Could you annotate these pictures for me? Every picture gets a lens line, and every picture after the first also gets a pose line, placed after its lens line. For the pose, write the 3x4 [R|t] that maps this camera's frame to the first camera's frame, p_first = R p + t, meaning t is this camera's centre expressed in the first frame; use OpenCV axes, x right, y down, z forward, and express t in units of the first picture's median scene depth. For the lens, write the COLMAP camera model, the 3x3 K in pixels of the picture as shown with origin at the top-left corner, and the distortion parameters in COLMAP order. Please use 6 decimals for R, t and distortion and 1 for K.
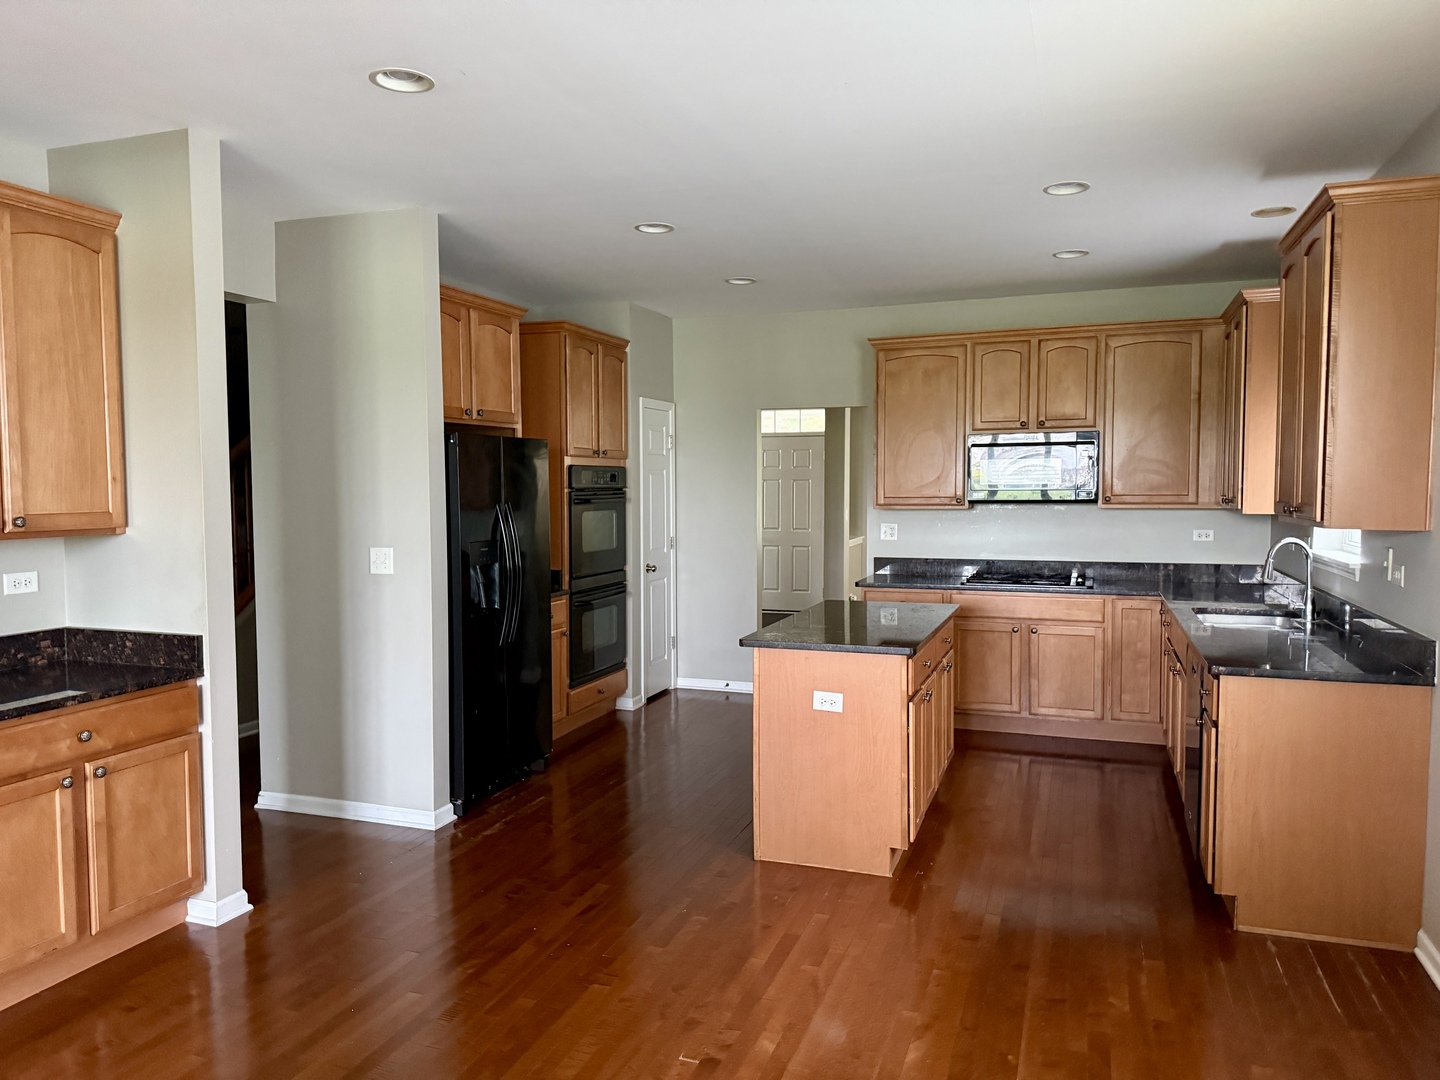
lens RADIAL K [[1006.2, 0, 726.0], [0, 1006.2, 544.4], [0, 0, 1]] dist [0.121392, -0.175802]
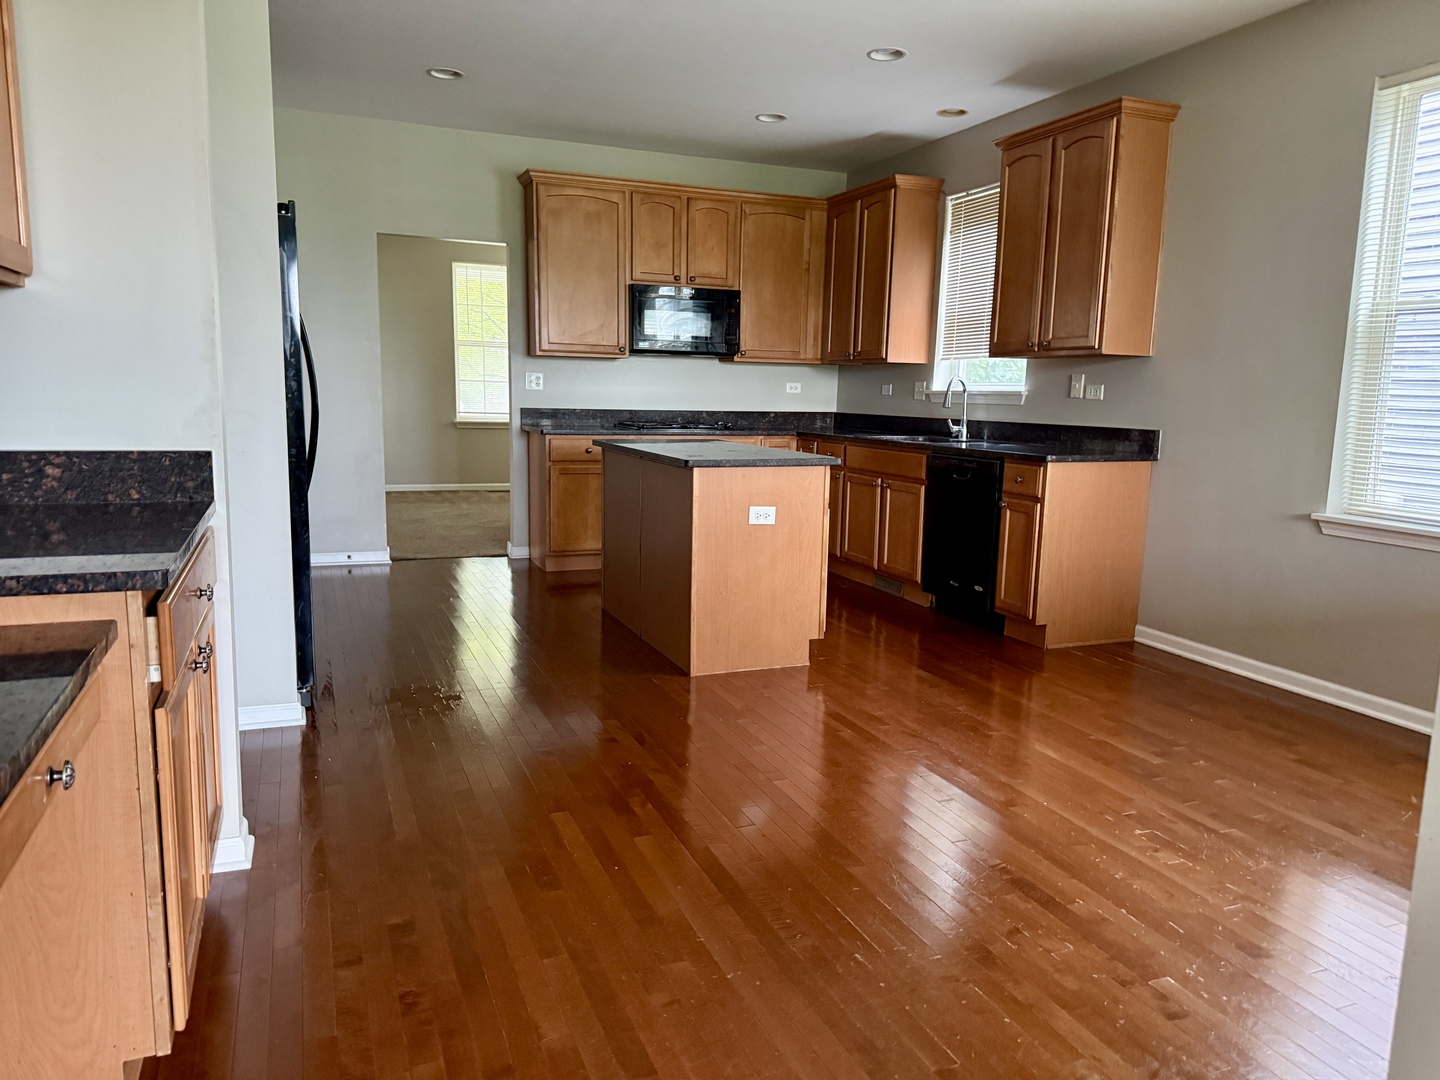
lens RADIAL K [[1006.2, 0, 726.0], [0, 1006.2, 544.4], [0, 0, 1]] dist [0.121392, -0.175802]
pose [[0.744611, -0.082315, 0.662403, -0.626956], [0.014662, 0.994145, 0.107059, 0.073045], [-0.667337, -0.070005, 0.741458, 0.246329]]
